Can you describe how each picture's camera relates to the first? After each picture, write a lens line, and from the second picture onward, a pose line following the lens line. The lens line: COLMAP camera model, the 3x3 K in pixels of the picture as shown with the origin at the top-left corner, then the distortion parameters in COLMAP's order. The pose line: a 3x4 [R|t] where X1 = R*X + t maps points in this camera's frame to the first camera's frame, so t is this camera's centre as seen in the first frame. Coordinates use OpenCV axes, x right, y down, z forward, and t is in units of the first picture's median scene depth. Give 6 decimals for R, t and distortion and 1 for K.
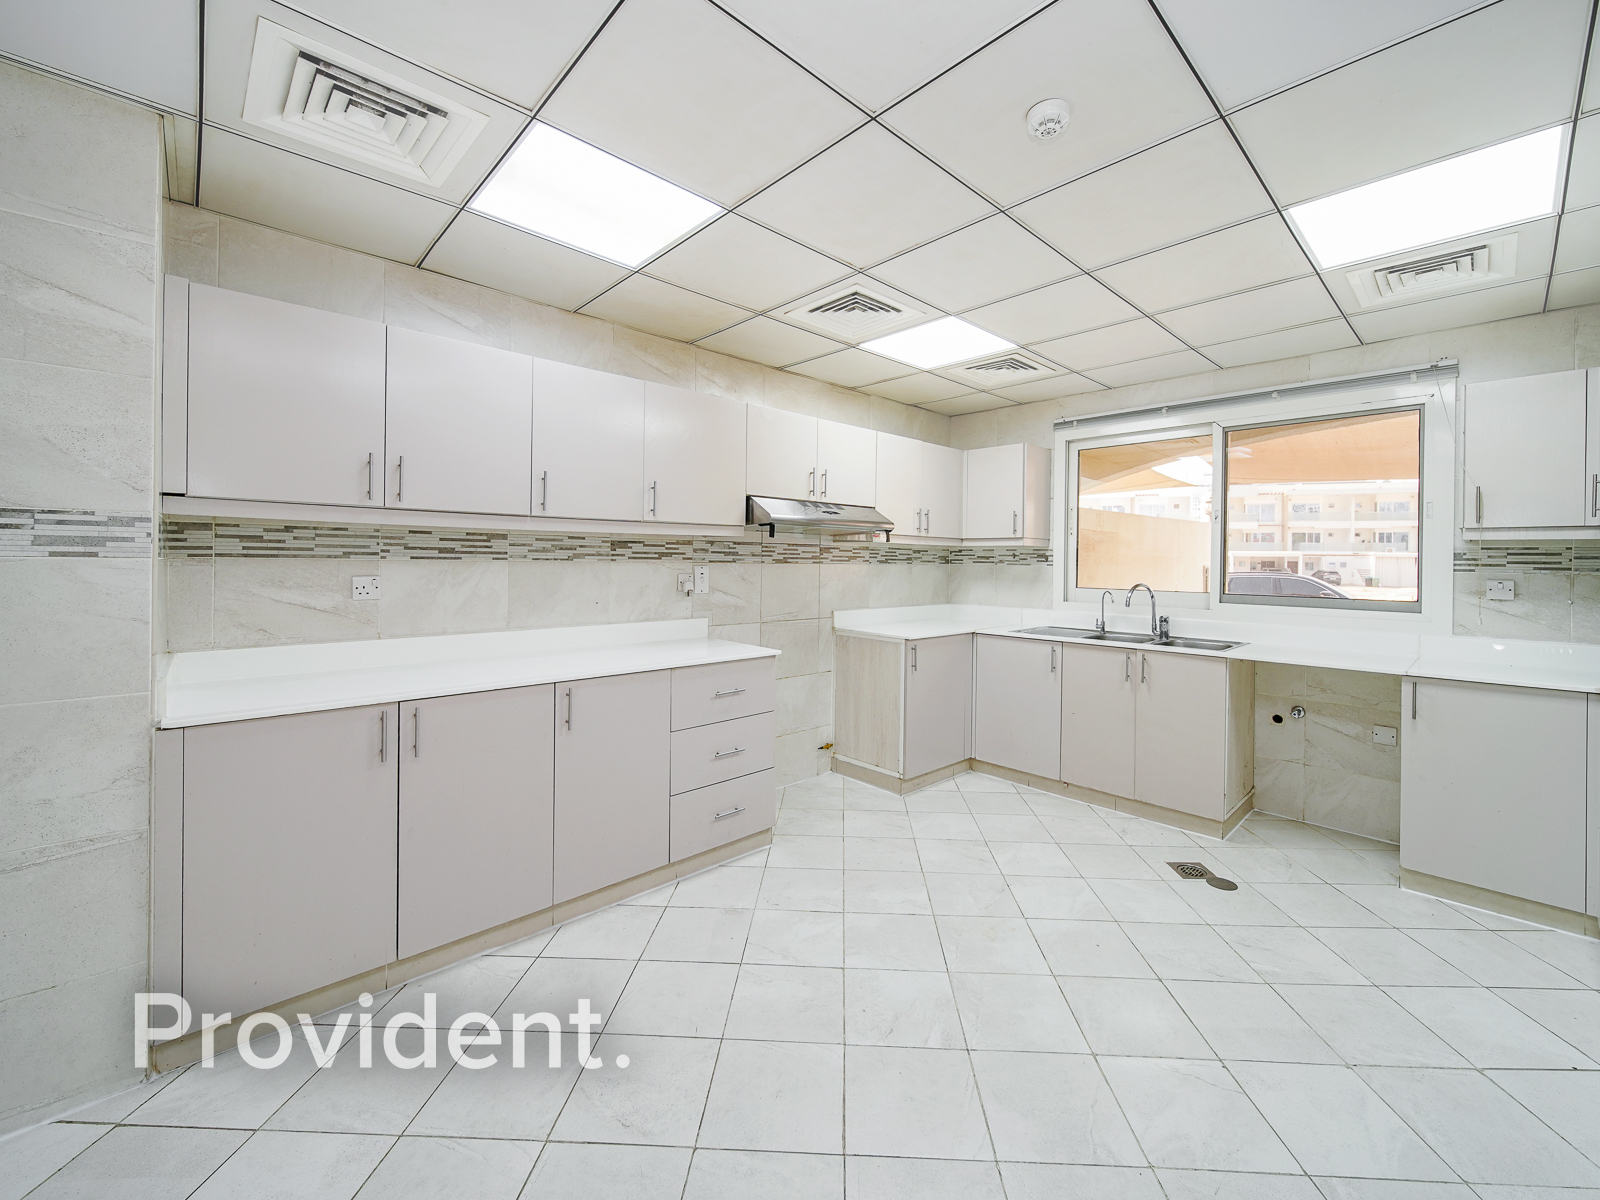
lens RADIAL K [[650.5, 0, 801.7], [0, 650.5, 566.1], [0, 0, 1]] dist [0.001244, -0.000273]
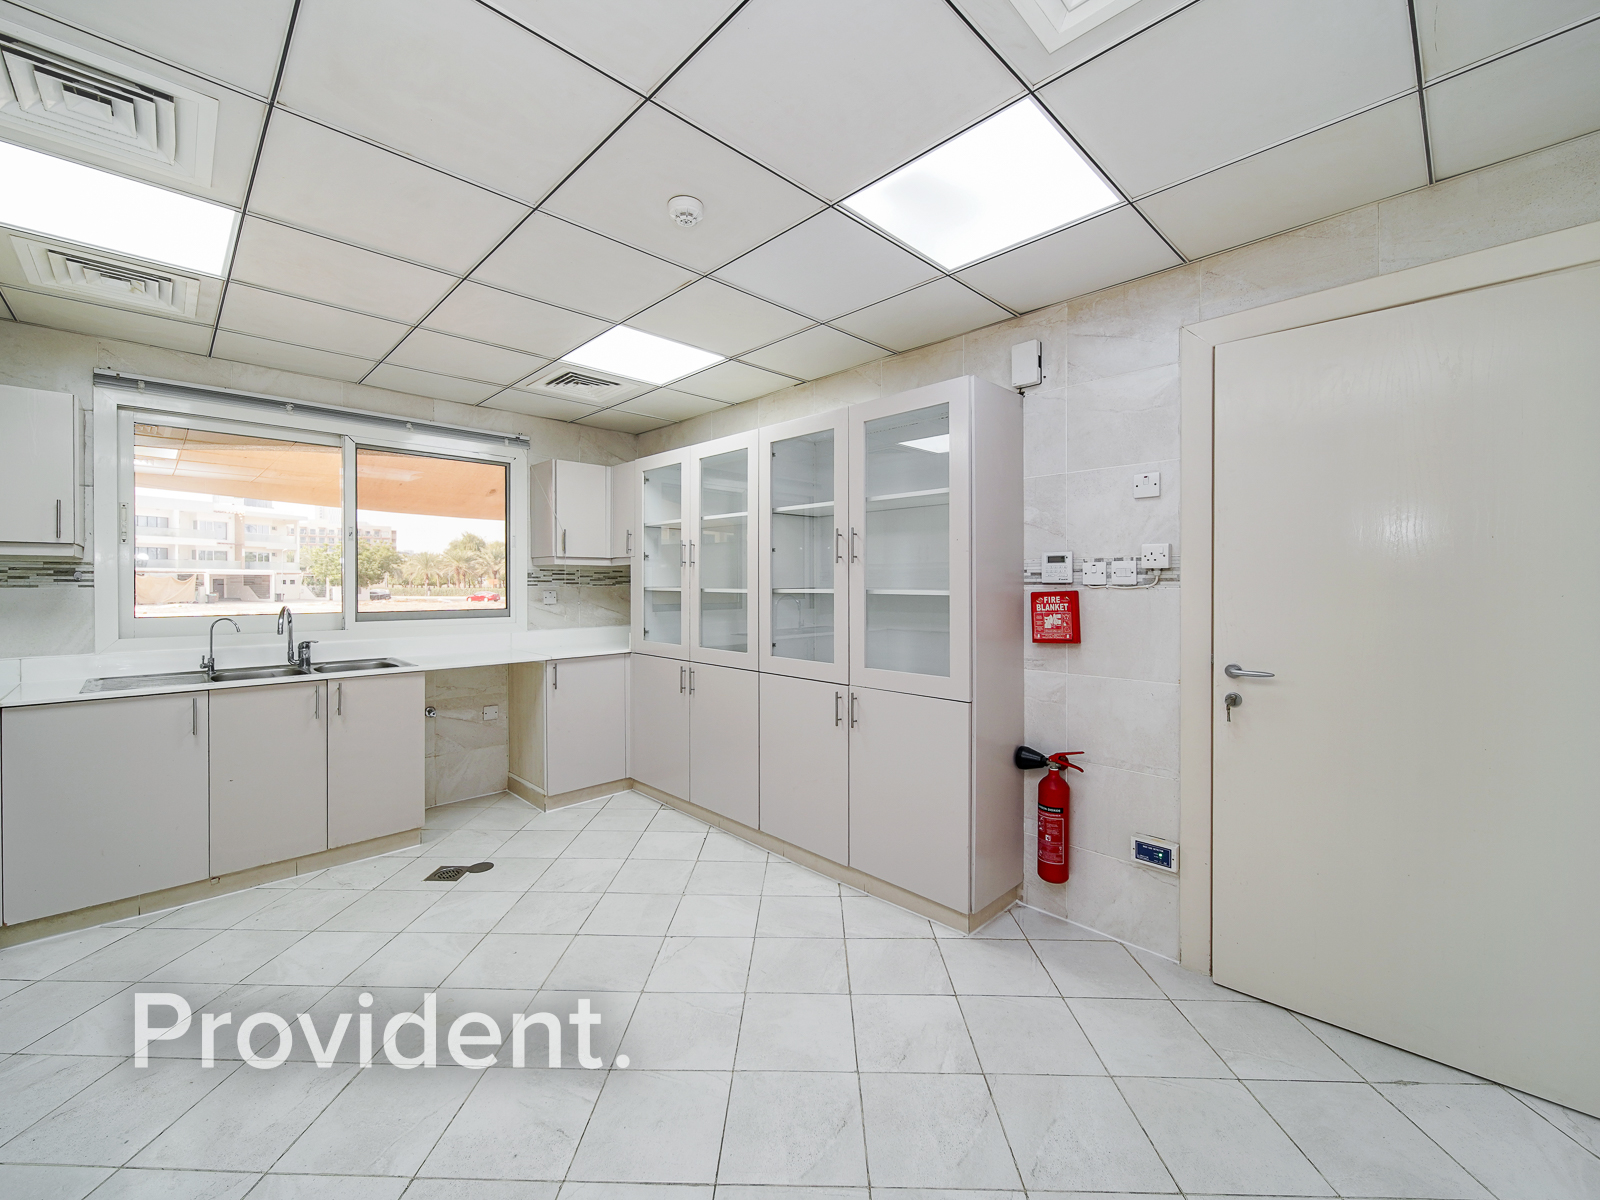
lens RADIAL K [[647.3, 0, 798.9], [0, 647.3, 592.1], [0, 0, 1]] dist [-0.007199, -0.000199]
pose [[-0.020891, -0.022654, 0.999525, -0.376033], [0.010589, 0.999682, 0.022879, -0.003672], [-0.999726, 0.011062, -0.020644, 0.383921]]
